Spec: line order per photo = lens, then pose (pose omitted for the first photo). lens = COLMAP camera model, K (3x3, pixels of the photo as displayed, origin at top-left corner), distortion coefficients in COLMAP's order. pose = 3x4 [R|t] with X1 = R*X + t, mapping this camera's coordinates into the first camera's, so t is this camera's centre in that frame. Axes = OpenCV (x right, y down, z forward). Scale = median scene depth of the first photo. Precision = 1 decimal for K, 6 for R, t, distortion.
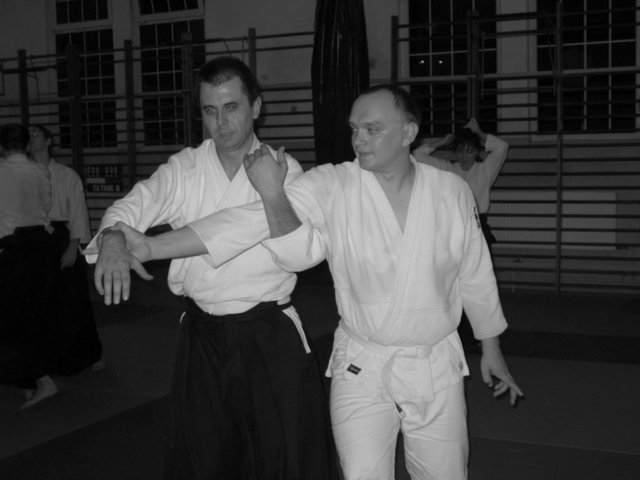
lens RADIAL K [[831.4, 0, 319.9], [0, 831.4, 240.1], [0, 0, 1]] dist [-0.028673, 0.000000]
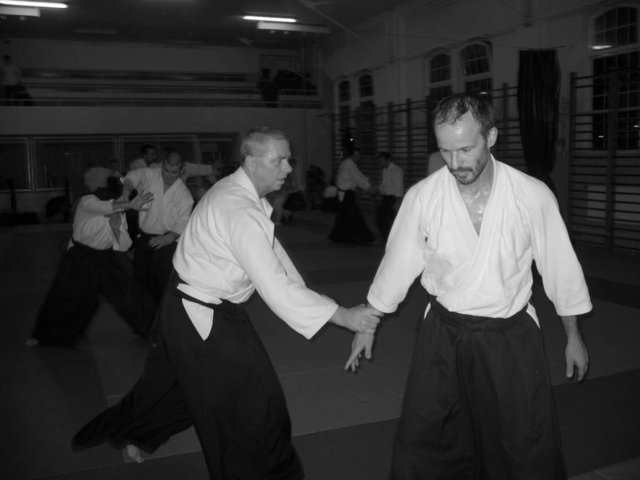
lens RADIAL K [[680.4, 0, 318.1], [0, 680.4, 241.0], [0, 0, 1]] dist [-0.032115, 0.000000]
pose [[0.738504, 0.094429, -0.667604, 0.507355], [-0.078075, 0.995460, 0.054436, 0.012878], [0.669713, 0.011922, 0.742524, -0.223871]]
